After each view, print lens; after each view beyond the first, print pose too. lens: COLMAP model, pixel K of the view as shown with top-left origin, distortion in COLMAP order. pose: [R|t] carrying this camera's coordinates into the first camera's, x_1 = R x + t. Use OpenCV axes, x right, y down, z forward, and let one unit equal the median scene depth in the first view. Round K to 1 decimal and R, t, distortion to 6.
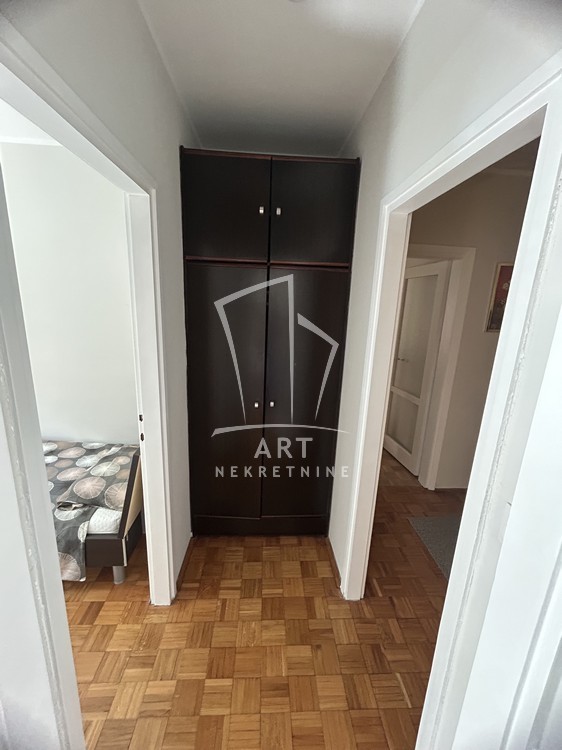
lens RADIAL K [[300.7, 0, 280.3], [0, 300.7, 372.5], [0, 0, 1]] dist [-0.002185, -0.001815]
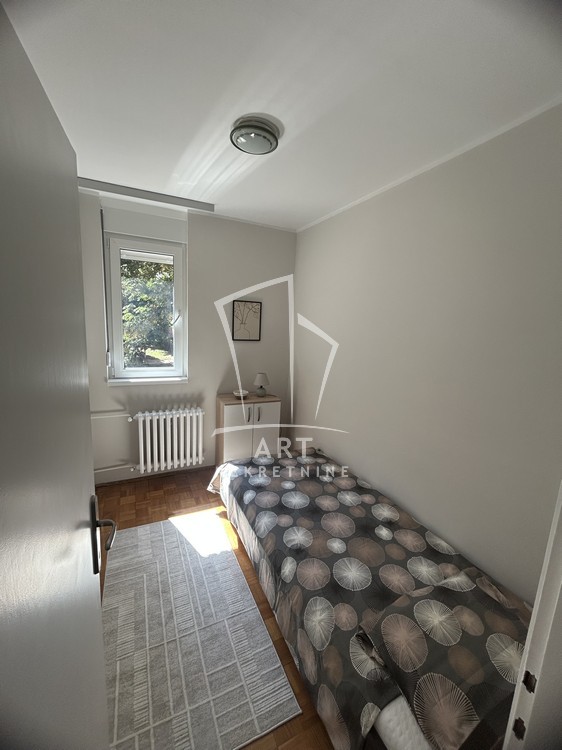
lens RADIAL K [[300.7, 0, 279.8], [0, 300.7, 375.8], [0, 0, 1]] dist [-0.002185, -0.001815]
pose [[0.388491, 0.120147, -0.913586, -0.216957], [-0.229588, 0.972816, 0.030307, -0.093272], [0.892392, 0.197974, 0.405514, 0.383075]]
